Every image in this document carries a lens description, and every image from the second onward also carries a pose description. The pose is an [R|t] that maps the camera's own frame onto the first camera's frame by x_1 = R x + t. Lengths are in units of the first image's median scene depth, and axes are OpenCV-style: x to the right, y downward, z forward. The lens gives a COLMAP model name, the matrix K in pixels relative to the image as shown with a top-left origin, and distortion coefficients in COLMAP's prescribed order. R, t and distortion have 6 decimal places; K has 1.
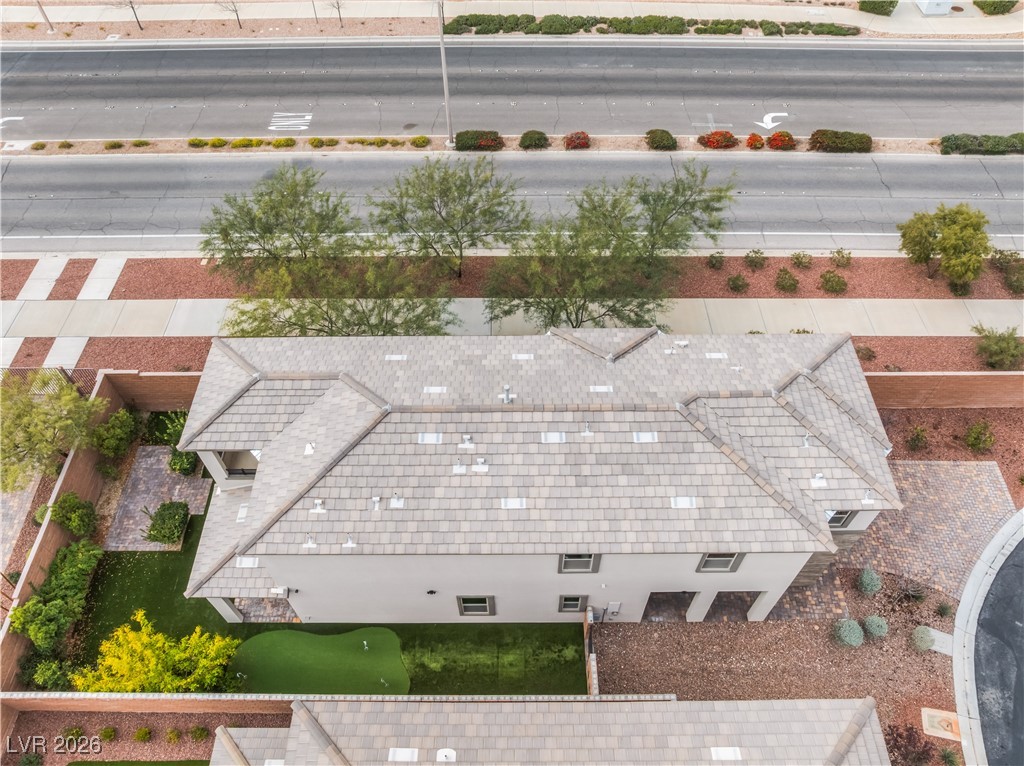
lens RADIAL K [[723.0, 0, 513.3], [0, 723.0, 383.7], [0, 0, 1]] dist [-0.034161, -0.000465]
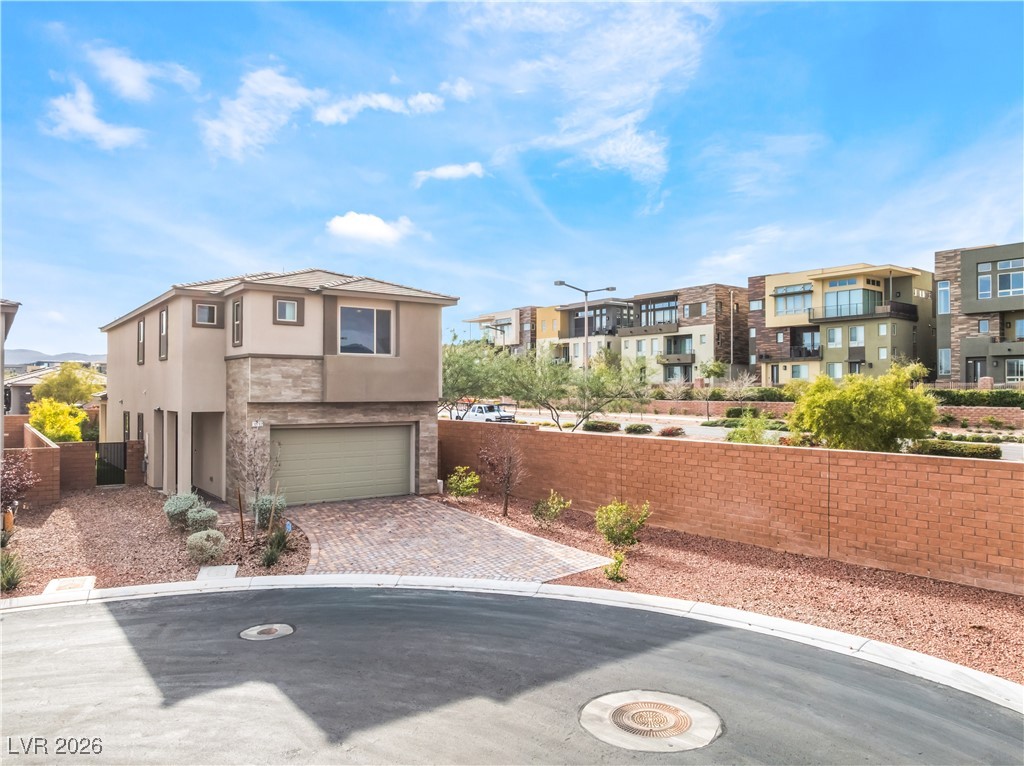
lens RADIAL K [[721.3, 0, 511.2], [0, 721.3, 387.0], [0, 0, 1]] dist [-0.034018, -0.003272]
pose [[0.594785, 0.002274, -0.803881, 1.424460], [-0.640152, 0.606208, -0.471929, 0.451278], [0.486246, 0.795303, 0.362019, 0.881207]]
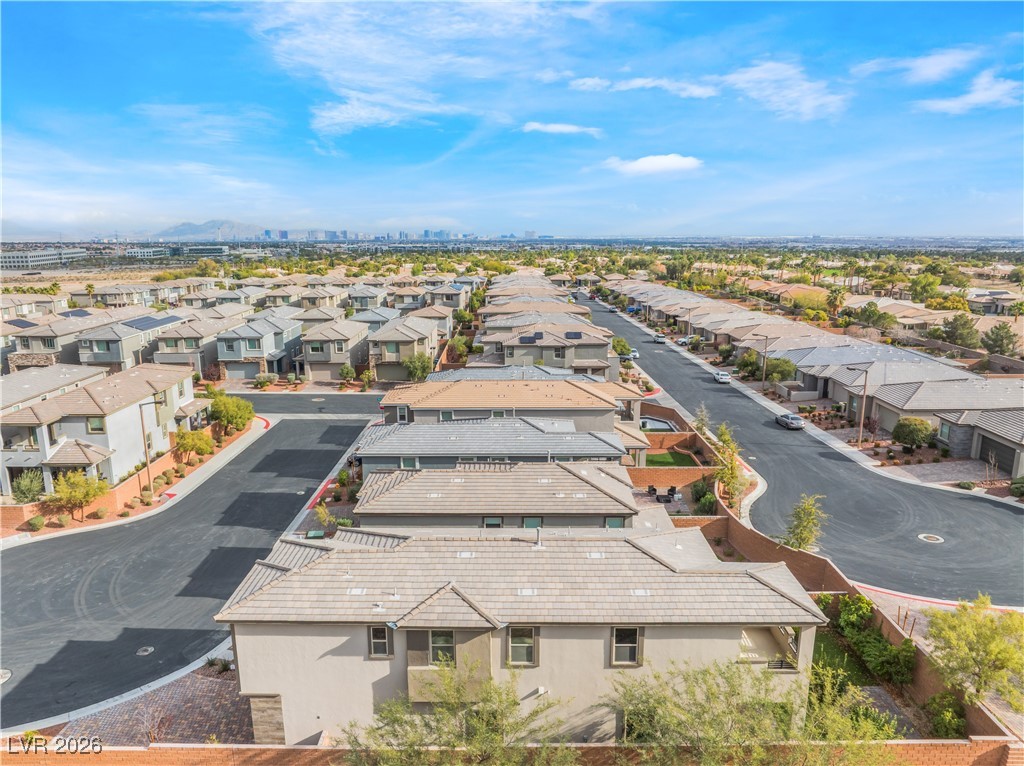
lens RADIAL K [[721.3, 0, 511.2], [0, 721.3, 387.0], [0, 0, 1]] dist [-0.034018, -0.003272]
pose [[-0.999971, 0.005509, 0.005267, 0.038076], [0.007090, 0.418752, 0.908073, -1.290361], [0.002796, 0.908084, -0.418779, 1.267832]]
